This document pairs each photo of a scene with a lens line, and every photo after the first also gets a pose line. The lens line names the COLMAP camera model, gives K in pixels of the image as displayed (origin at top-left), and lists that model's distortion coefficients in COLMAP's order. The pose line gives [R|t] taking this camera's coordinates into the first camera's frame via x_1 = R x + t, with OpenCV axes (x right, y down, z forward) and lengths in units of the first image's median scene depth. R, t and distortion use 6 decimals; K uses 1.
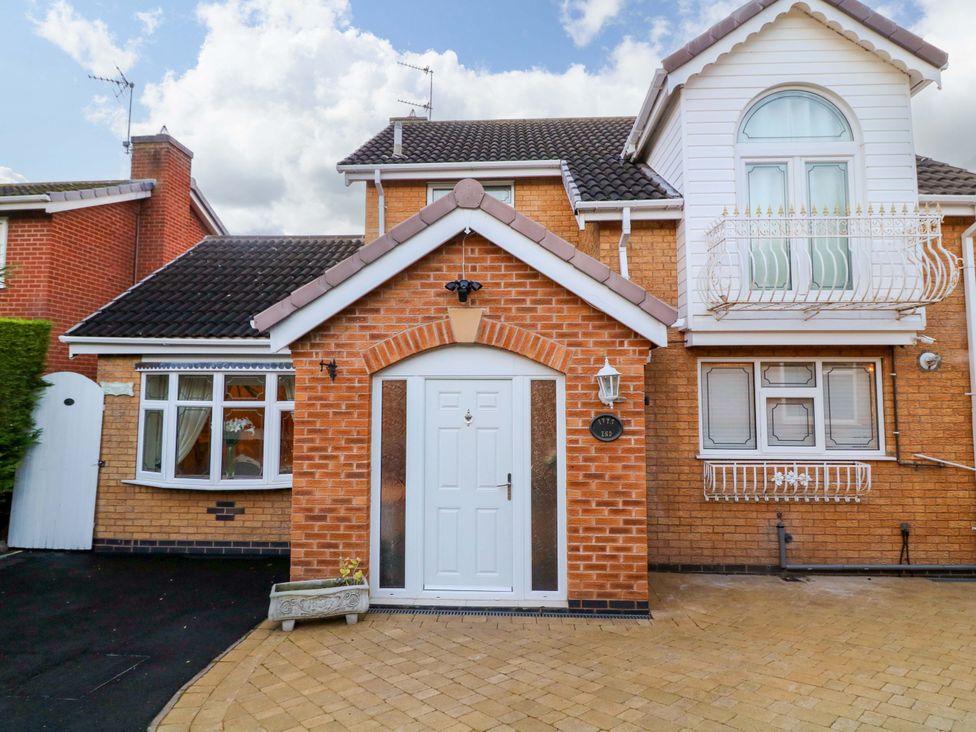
lens RADIAL K [[557.7, 0, 487.9], [0, 557.7, 354.8], [0, 0, 1]] dist [0.007480, -0.018422]
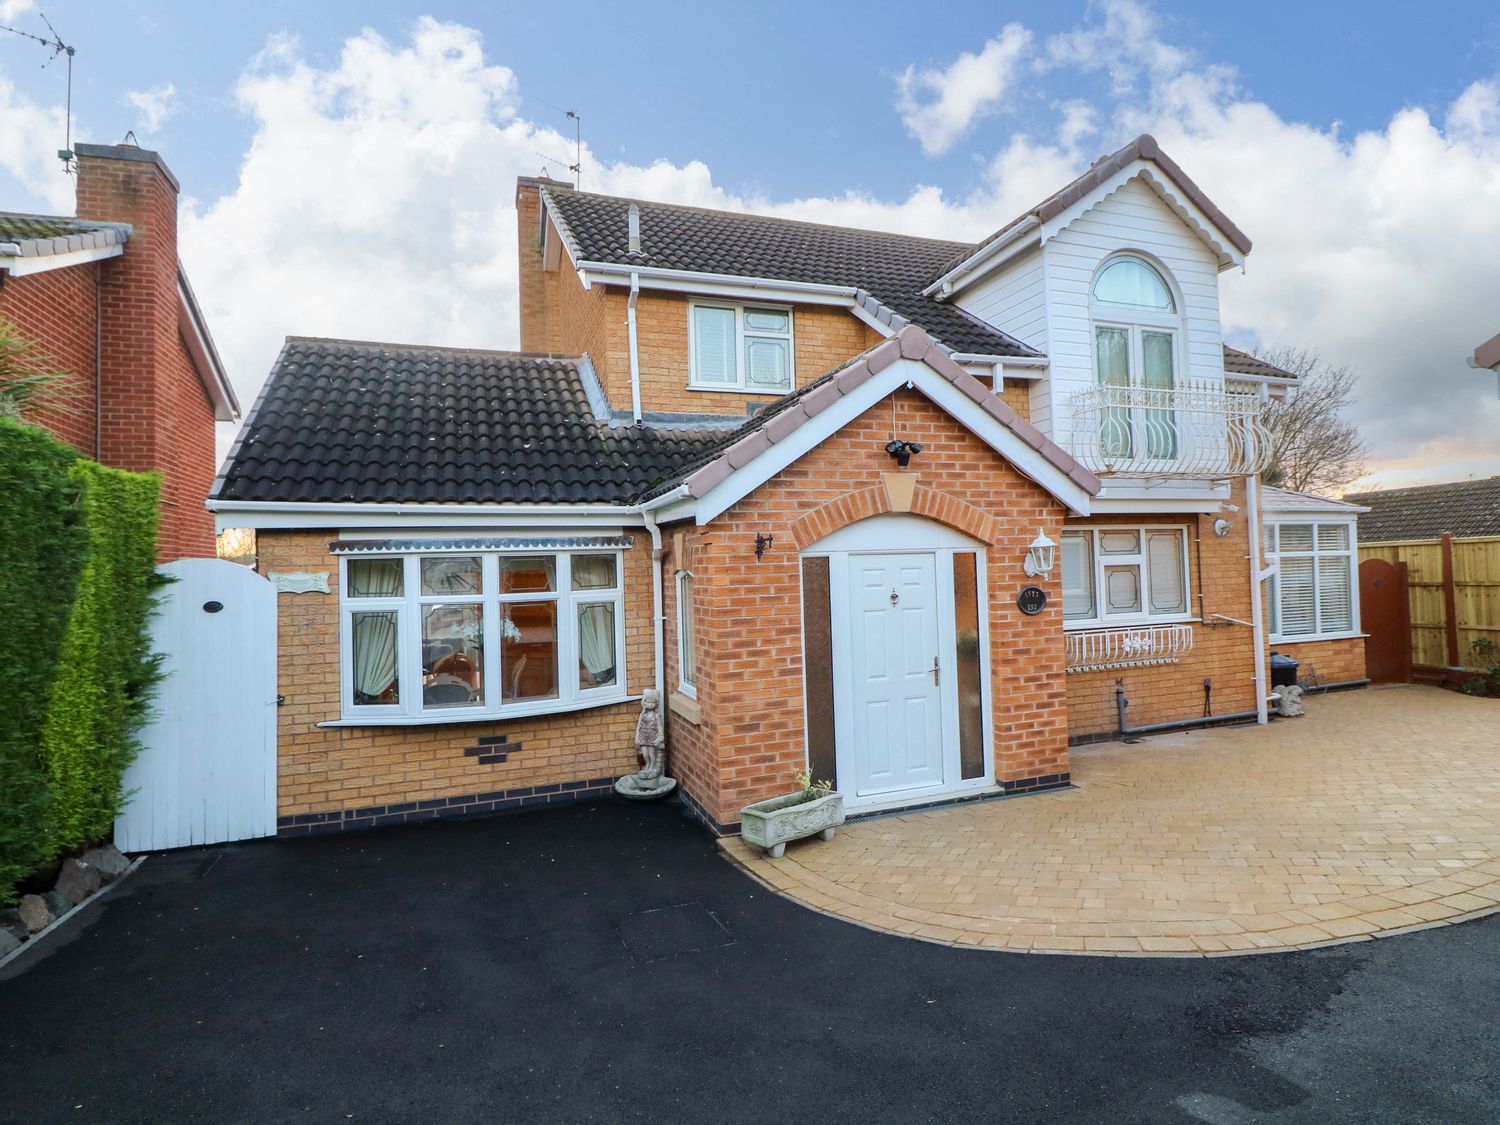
lens RADIAL K [[806.9, 0, 748.6], [0, 806.9, 550.8], [0, 0, 1]] dist [0.003647, -0.015780]
pose [[0.916149, -0.021496, 0.400261, -0.680797], [0.005832, 0.999170, 0.040311, -0.011959], [-0.400796, -0.034597, 0.915514, -0.062277]]
